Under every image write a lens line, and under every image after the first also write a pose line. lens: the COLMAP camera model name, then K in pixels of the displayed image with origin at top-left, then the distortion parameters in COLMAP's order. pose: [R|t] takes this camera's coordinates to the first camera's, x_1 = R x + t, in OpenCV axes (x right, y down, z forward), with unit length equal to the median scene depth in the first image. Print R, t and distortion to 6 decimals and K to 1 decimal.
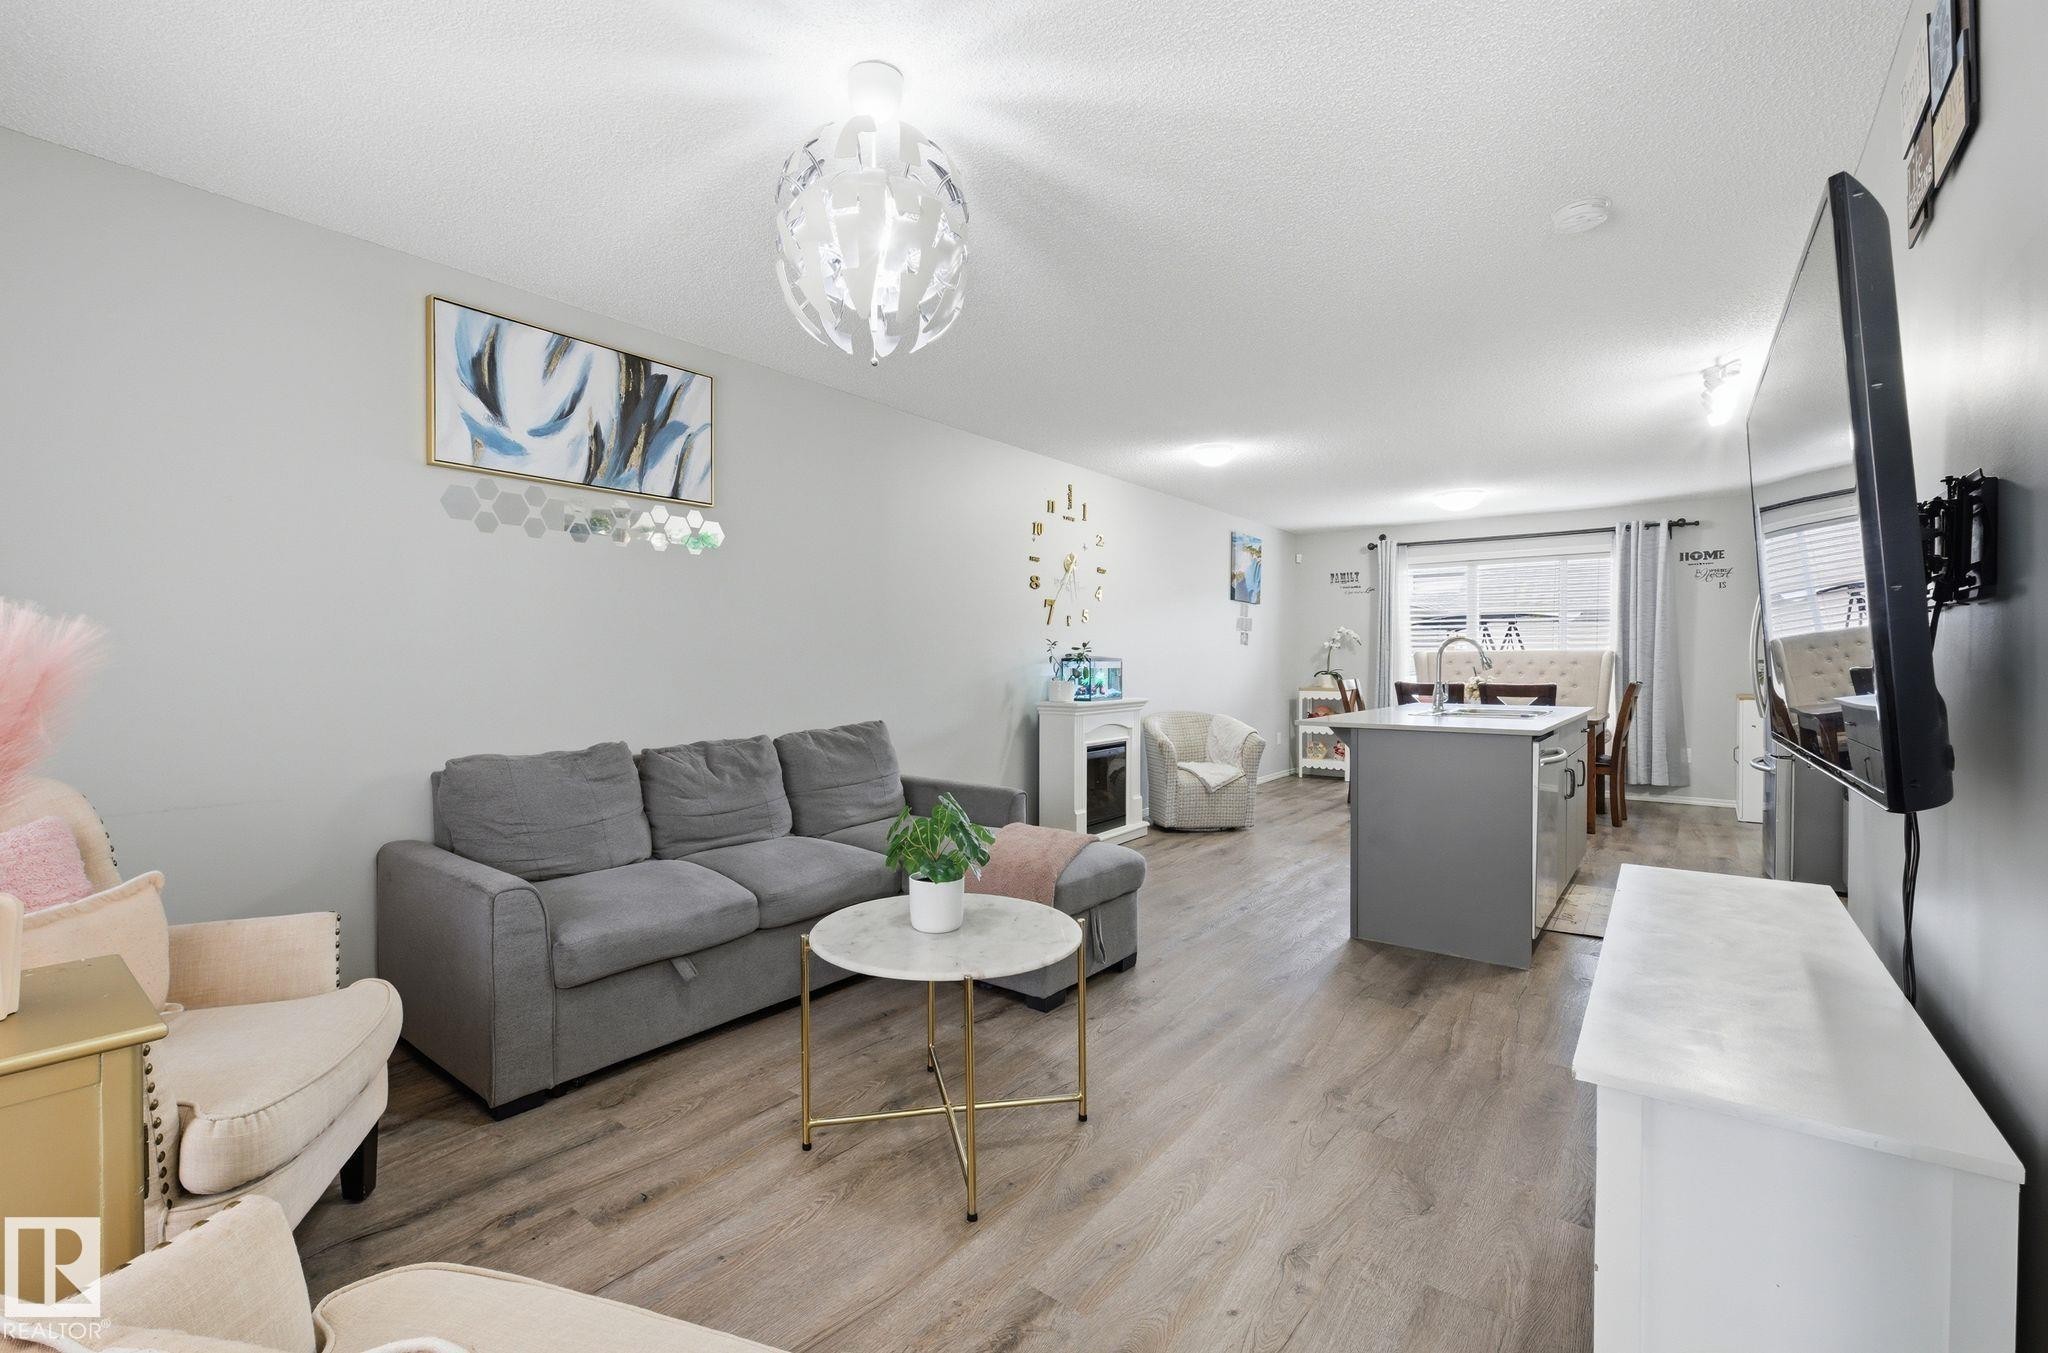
lens RADIAL K [[895.3, 0, 996.2], [0, 895.3, 668.6], [0, 0, 1]] dist [0.014810, -0.007733]
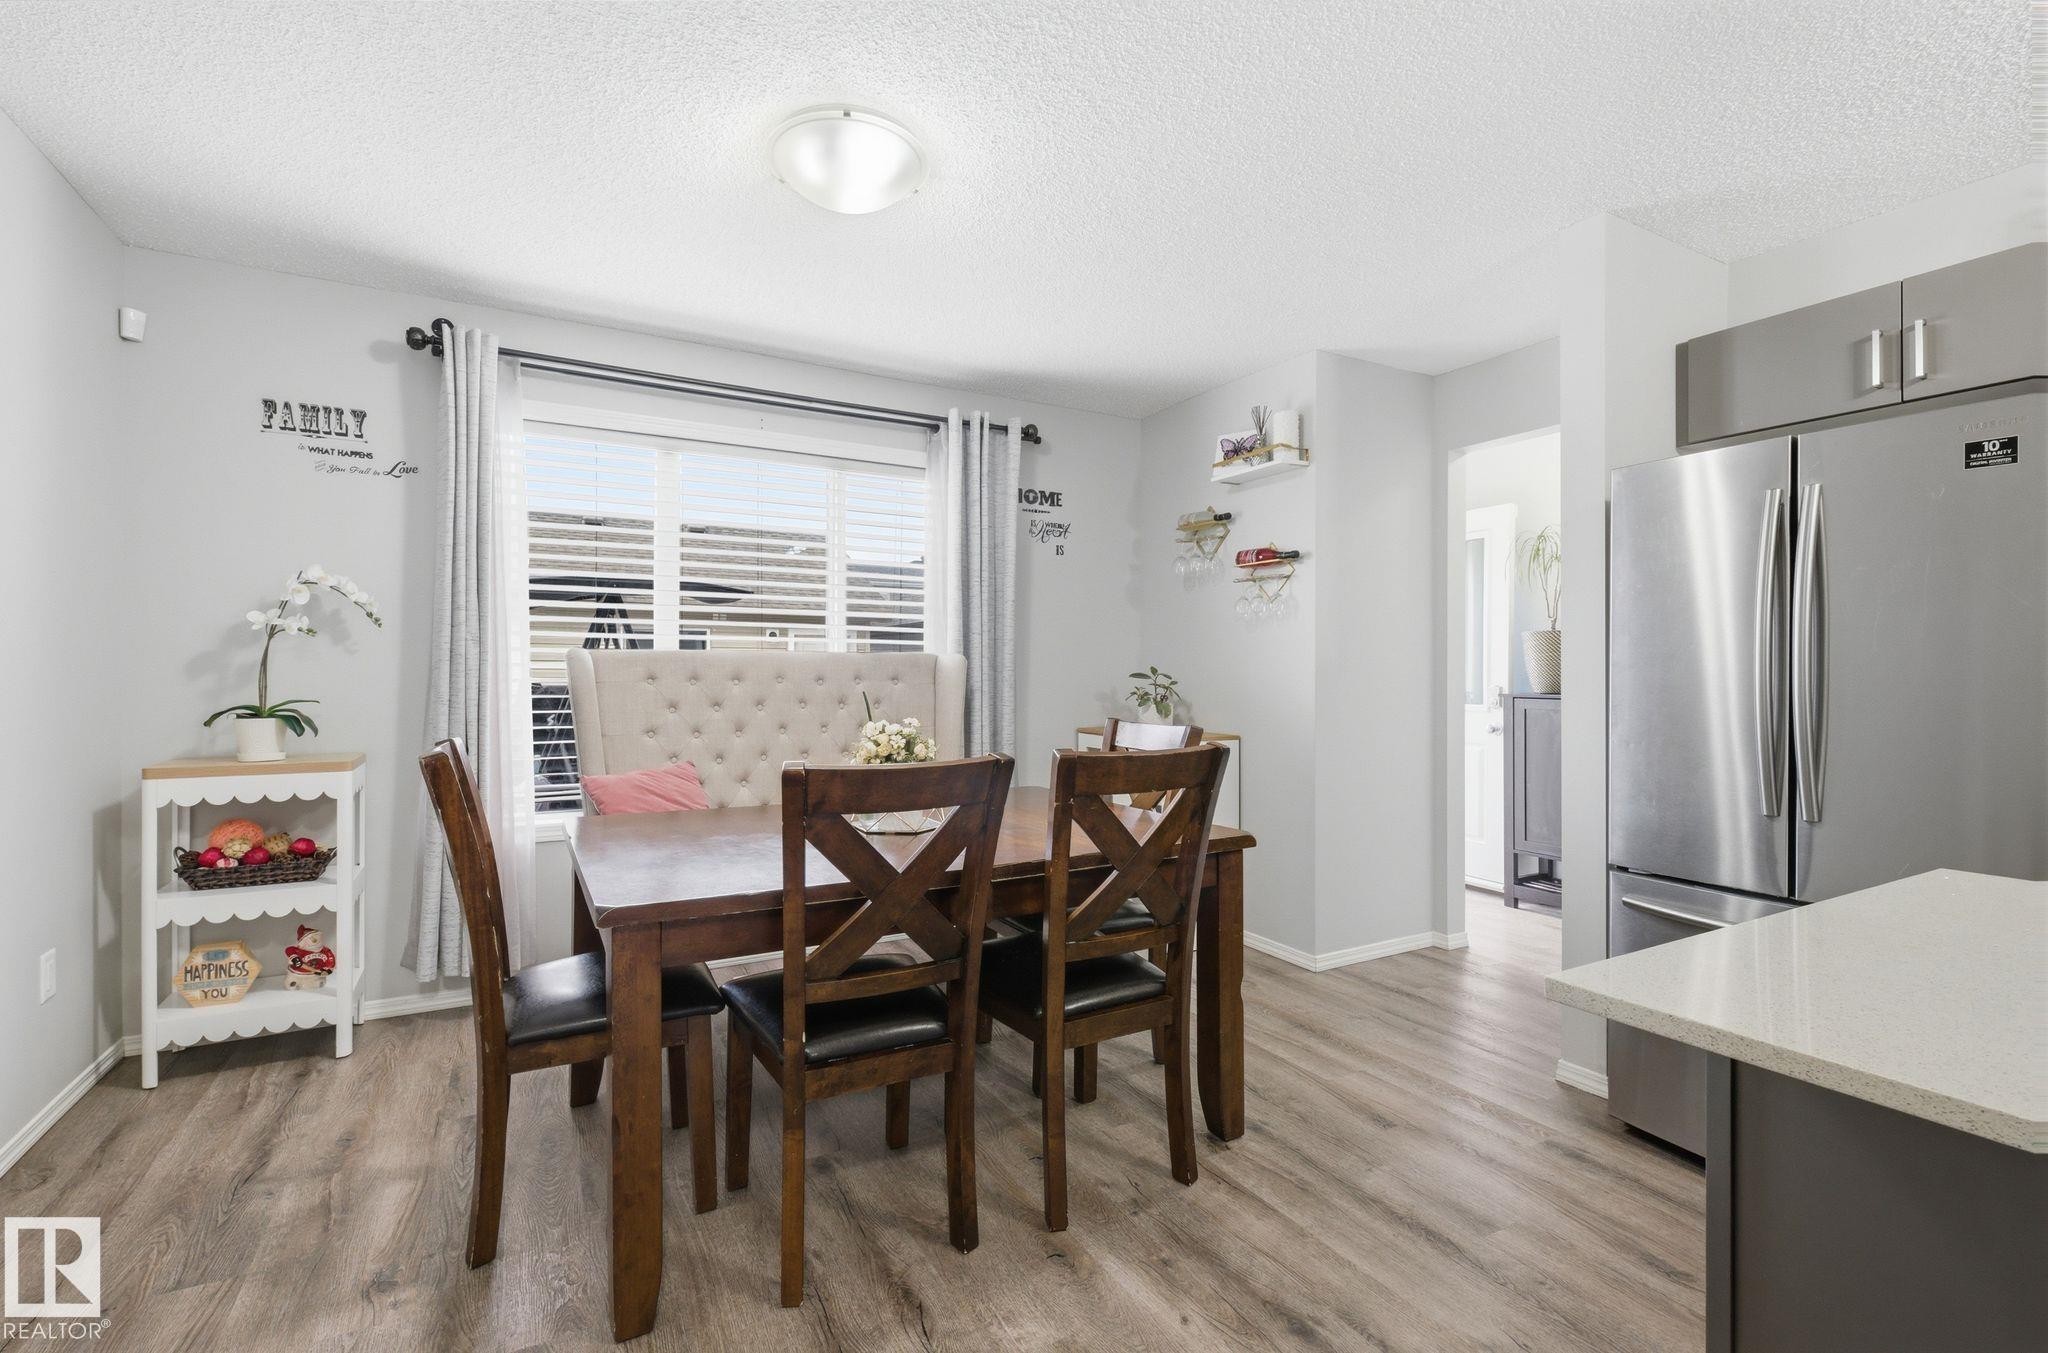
lens RADIAL K [[895.3, 0, 984.3], [0, 895.3, 668.7], [0, 0, 1]] dist [0.014810, -0.007733]
pose [[0.409528, 0.008793, 0.912255, 0.279696], [0.004863, 0.999918, -0.011821, -0.006938], [-0.912285, 0.009277, 0.409451, 0.957818]]
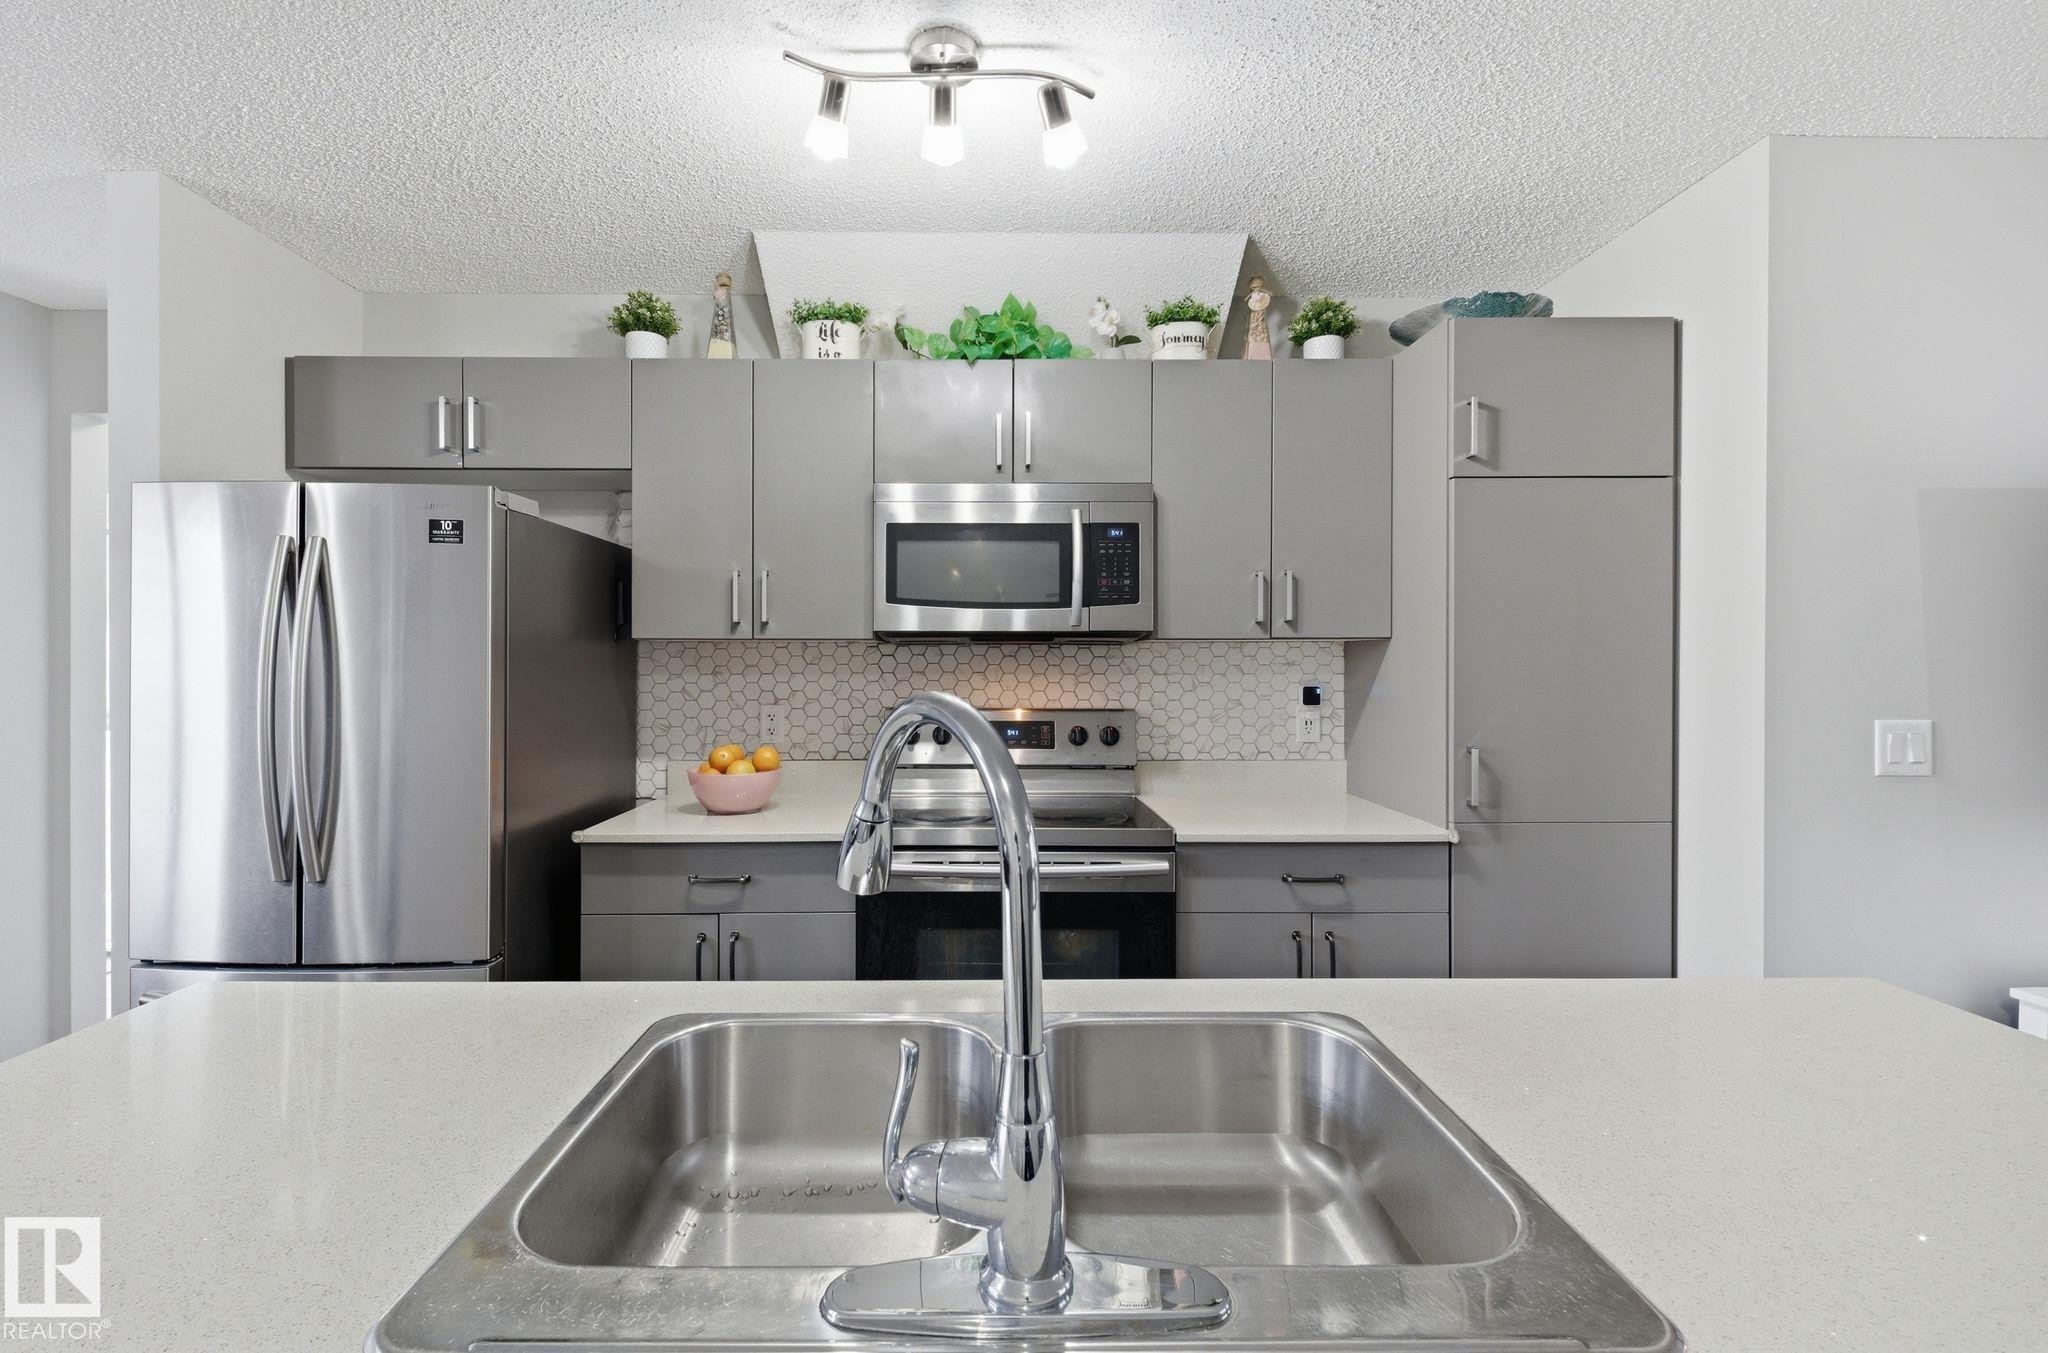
lens RADIAL K [[895.3, 0, 985.6], [0, 895.3, 666.1], [0, 0, 1]] dist [0.014810, -0.007733]
pose [[-0.619515, -0.000567, 0.784984, 0.303932], [0.007058, 0.999955, 0.006292, -0.030452], [-0.784953, 0.009439, -0.619483, 0.830470]]
